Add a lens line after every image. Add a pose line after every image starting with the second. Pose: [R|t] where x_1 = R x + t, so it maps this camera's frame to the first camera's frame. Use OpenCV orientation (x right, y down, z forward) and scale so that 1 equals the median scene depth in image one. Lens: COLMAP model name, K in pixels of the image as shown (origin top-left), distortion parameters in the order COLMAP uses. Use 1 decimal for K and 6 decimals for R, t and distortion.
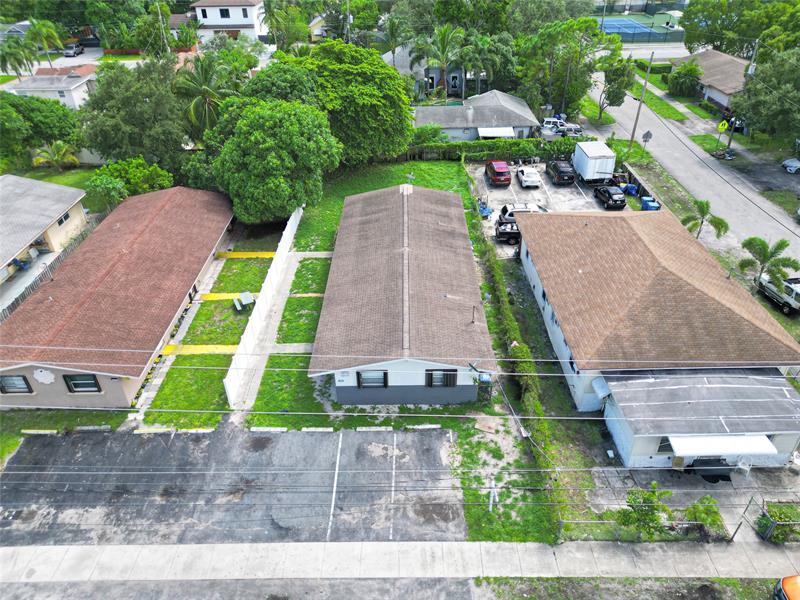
lens RADIAL K [[565.6, 0, 399.2], [0, 565.6, 302.6], [0, 0, 1]] dist [0.055390, -0.045756]
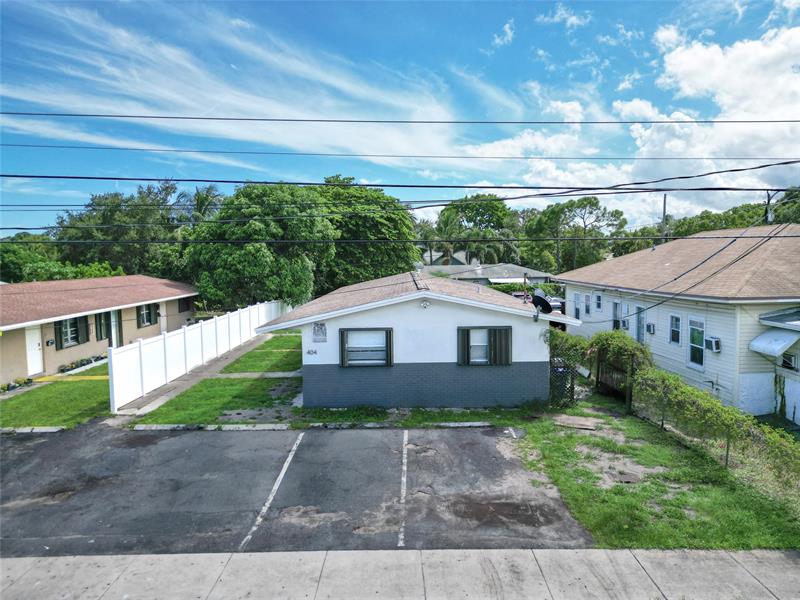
lens RADIAL K [[565.6, 0, 399.2], [0, 565.6, 302.6], [0, 0, 1]] dist [0.055390, -0.045756]
pose [[0.999986, 0.005327, 0.000314, -0.013786], [-0.004468, 0.867933, -0.496662, 0.379037], [-0.002918, 0.496653, 0.867944, 0.467202]]
